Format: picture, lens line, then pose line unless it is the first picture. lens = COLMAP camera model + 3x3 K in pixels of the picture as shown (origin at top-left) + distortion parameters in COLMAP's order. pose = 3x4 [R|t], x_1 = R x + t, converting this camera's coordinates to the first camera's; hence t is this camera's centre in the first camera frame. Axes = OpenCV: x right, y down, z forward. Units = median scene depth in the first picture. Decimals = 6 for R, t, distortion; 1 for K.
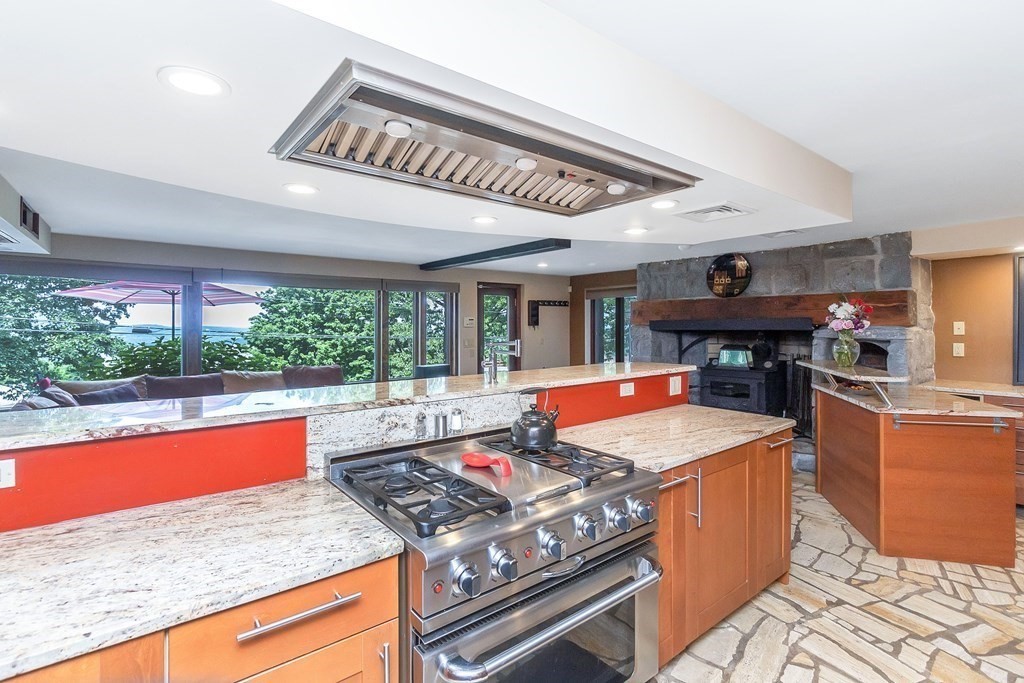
lens RADIAL K [[470.8, 0, 509.7], [0, 470.8, 325.3], [0, 0, 1]] dist [0.001066, -0.000087]
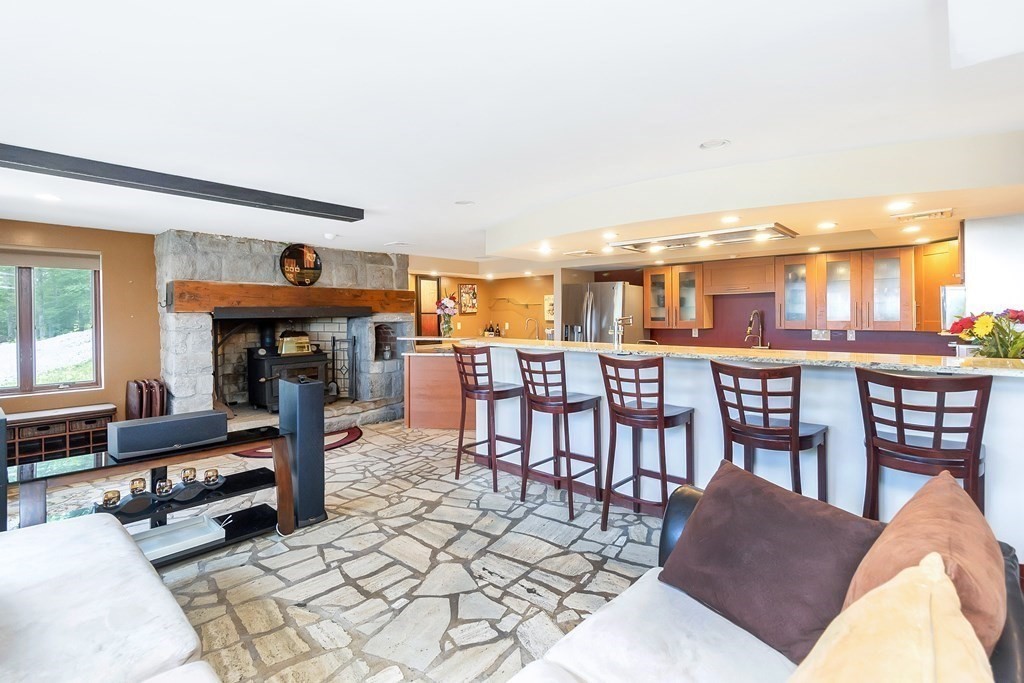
lens RADIAL K [[482.0, 0, 531.4], [0, 482.0, 314.3], [0, 0, 1]] dist [0.000344, 0.000009]
pose [[-0.191786, 0.004155, 0.981428, -1.015828], [0.010087, 0.999947, -0.002262, 0.015709], [-0.981385, 0.009466, -0.191817, 1.062571]]
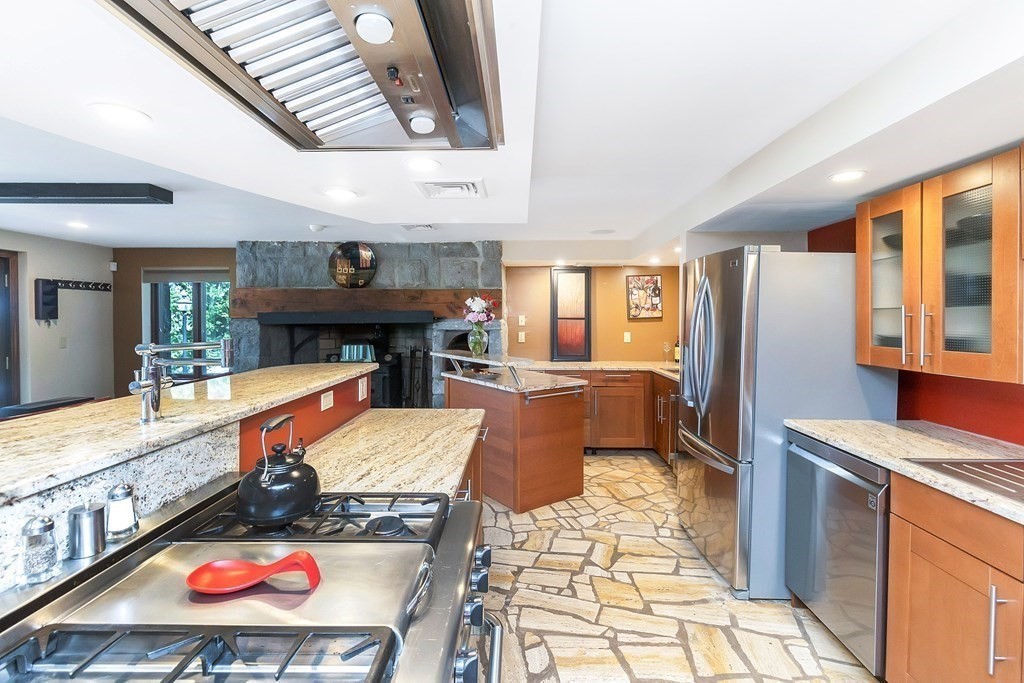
lens RADIAL K [[490.2, 0, 506.6], [0, 490.2, 326.1], [0, 0, 1]] dist [0.000684, 0.000072]
pose [[0.636753, -0.010967, 0.770990, -0.140012], [0.001356, 0.999913, 0.013103, 0.004476], [-0.771067, -0.007298, 0.636712, 0.215703]]
